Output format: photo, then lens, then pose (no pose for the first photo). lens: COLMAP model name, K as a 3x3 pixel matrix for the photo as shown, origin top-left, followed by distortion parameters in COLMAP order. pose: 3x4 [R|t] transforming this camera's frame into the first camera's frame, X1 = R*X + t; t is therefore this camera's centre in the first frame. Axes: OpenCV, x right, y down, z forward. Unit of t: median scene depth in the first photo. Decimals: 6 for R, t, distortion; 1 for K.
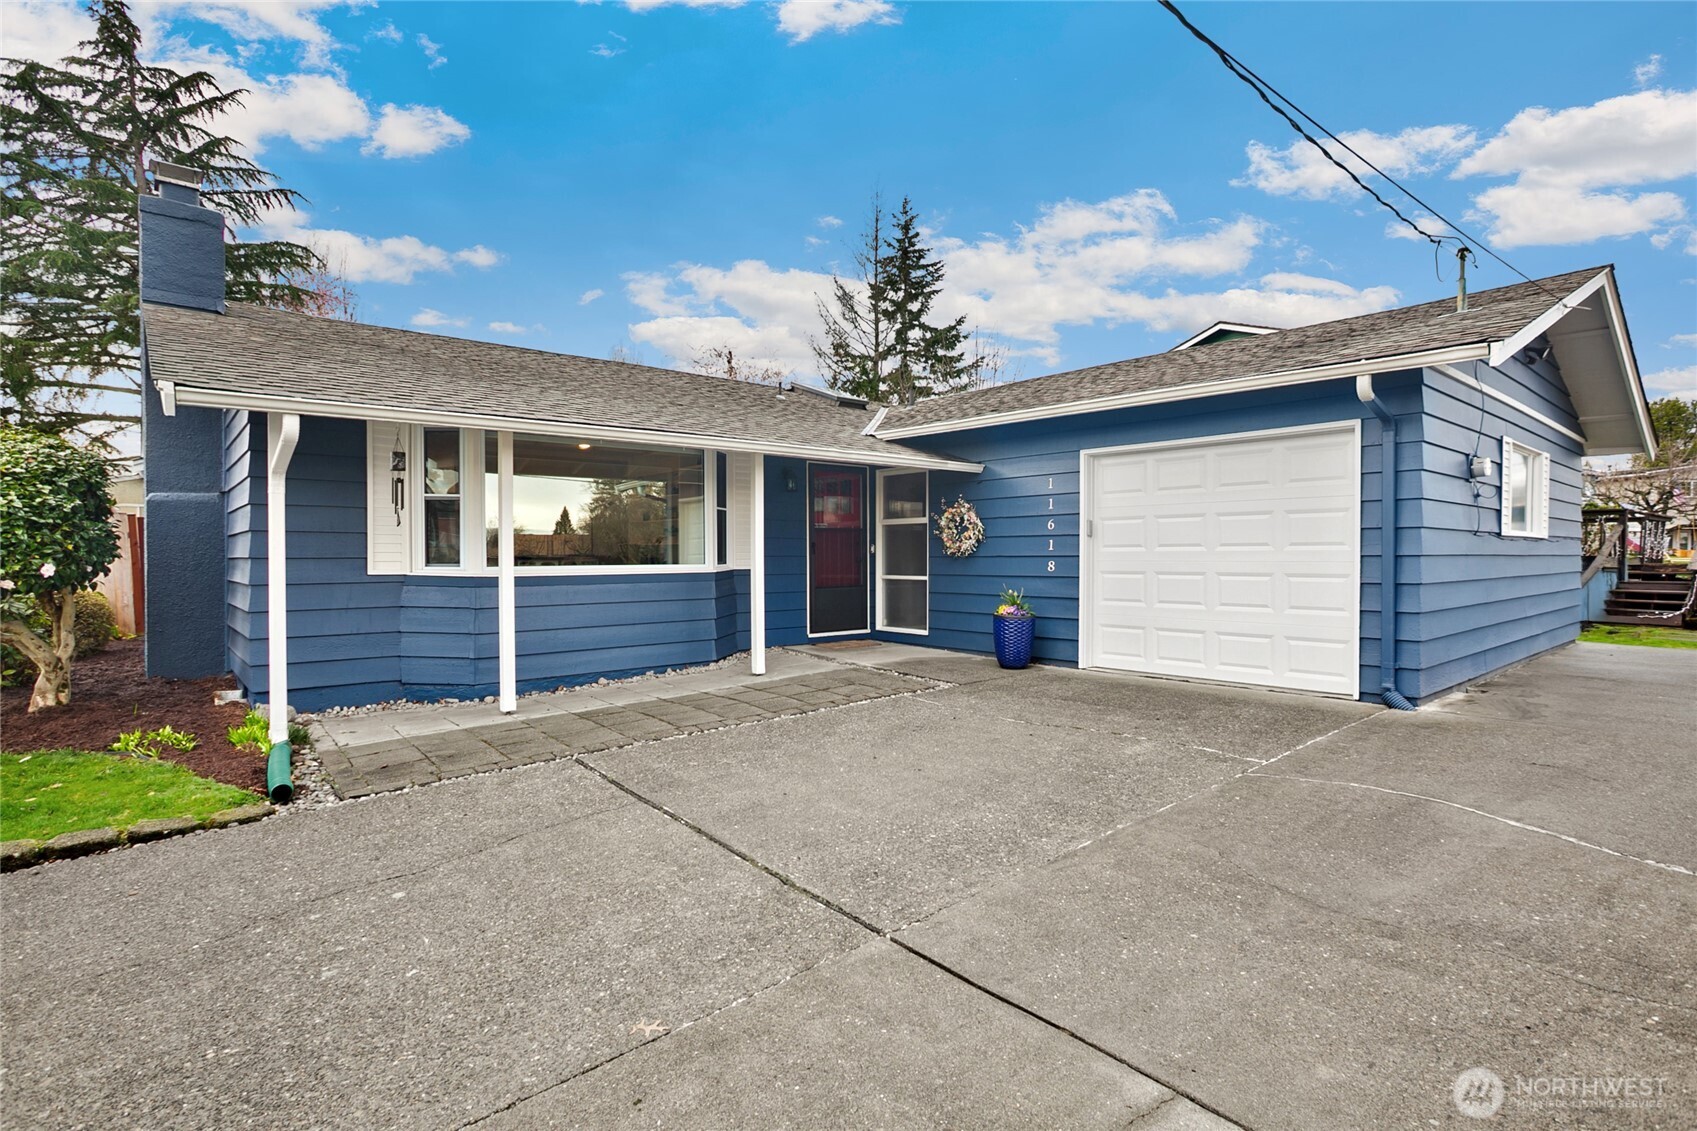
lens RADIAL K [[819.2, 0, 848.5], [0, 819.2, 565.5], [0, 0, 1]] dist [-0.002807, 0.000728]
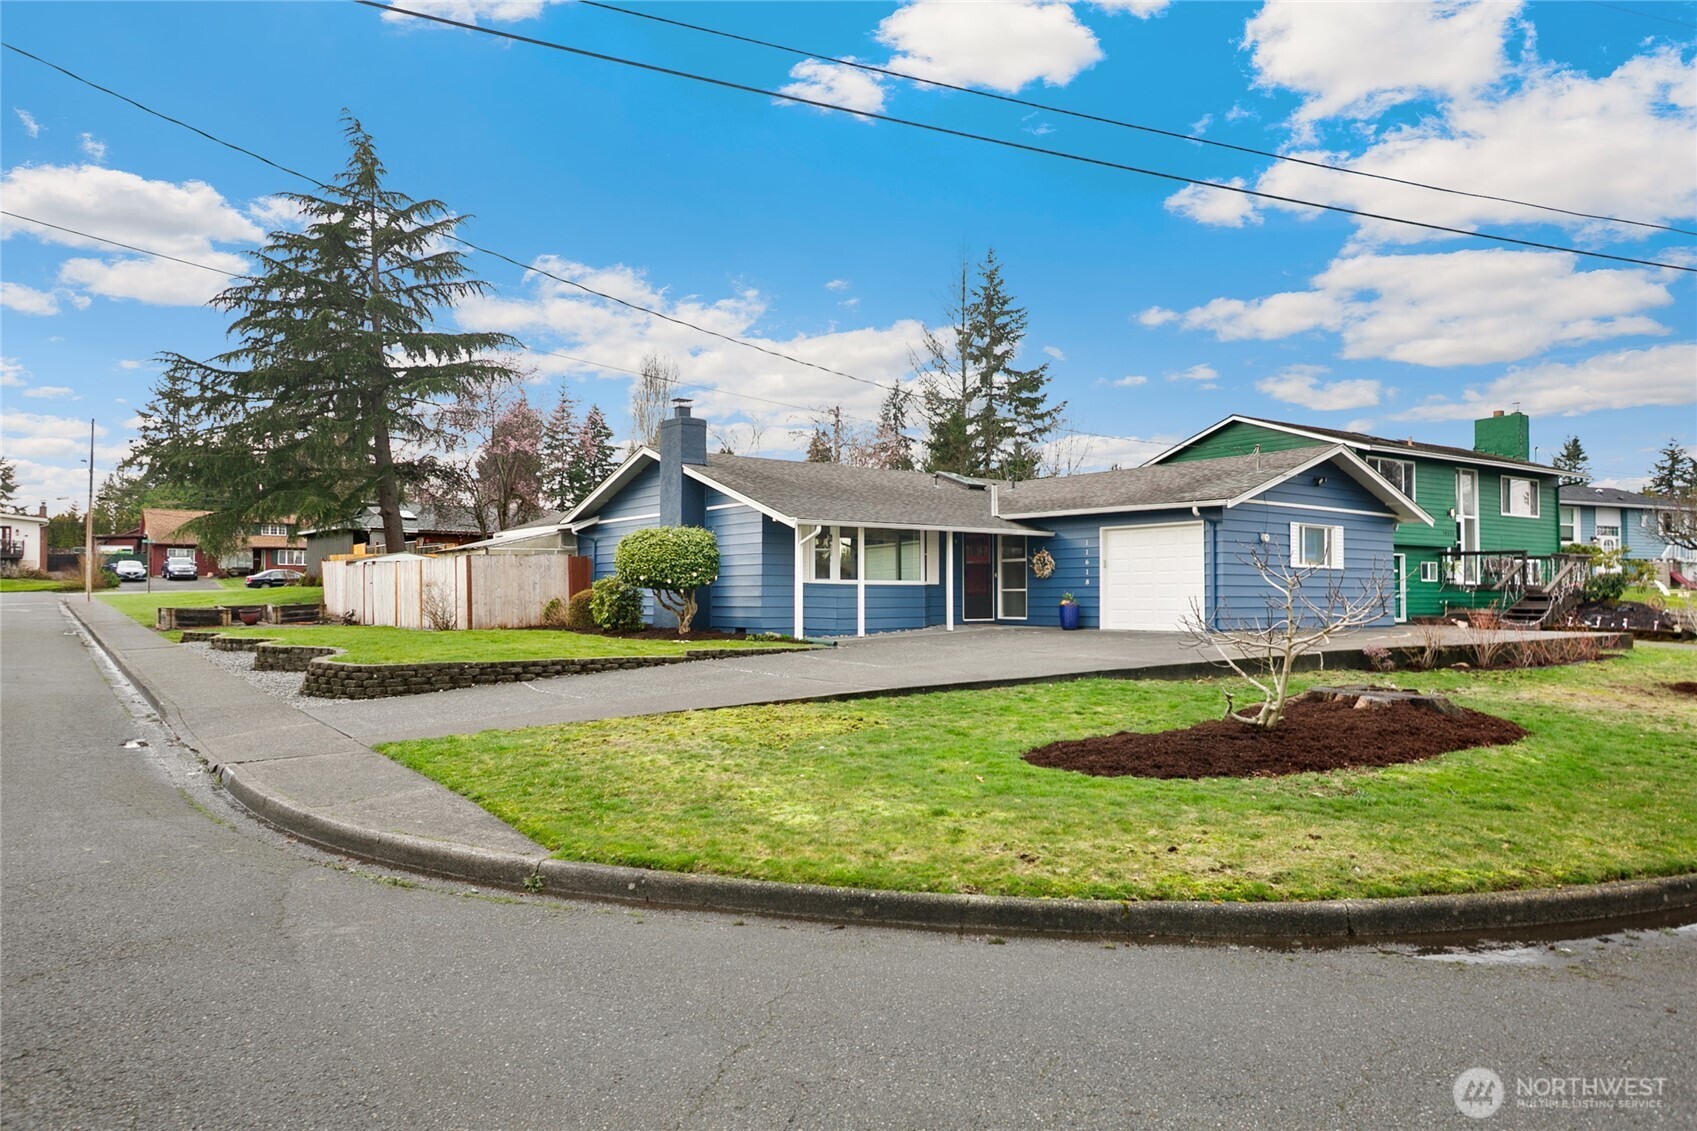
lens RADIAL K [[1078.9, 0, 846.5], [0, 1078.9, 612.0], [0, 0, 1]] dist [0.035166, 0.001386]
pose [[0.999036, 0.002874, -0.043802, -0.211226], [-0.002953, 0.999994, -0.001750, 0.072620], [0.043797, 0.001877, 0.999039, -1.537761]]
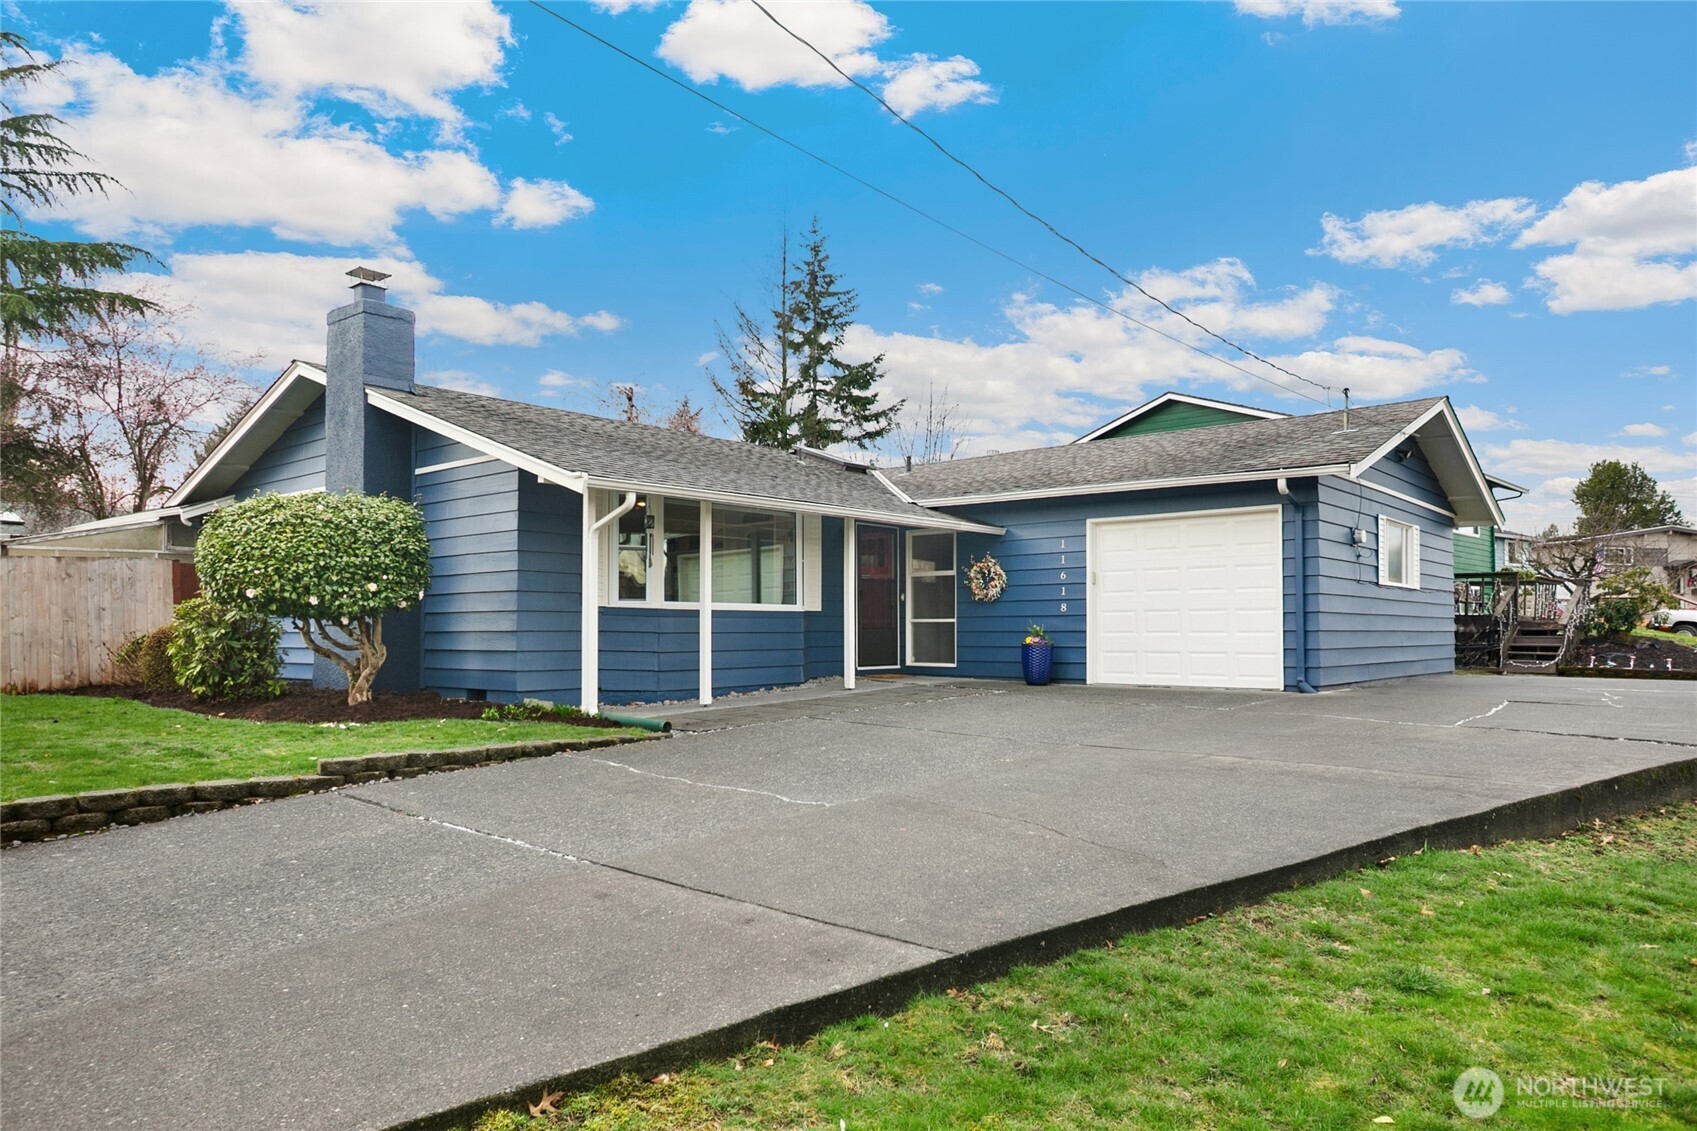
lens RADIAL K [[1078.9, 0, 846.5], [0, 1078.9, 612.0], [0, 0, 1]] dist [0.035166, 0.001386]
pose [[0.987472, 0.003500, 0.157755, -0.314268], [0.001716, 0.999457, -0.032916, 0.055463], [-0.157784, 0.032774, 0.986930, -0.549657]]
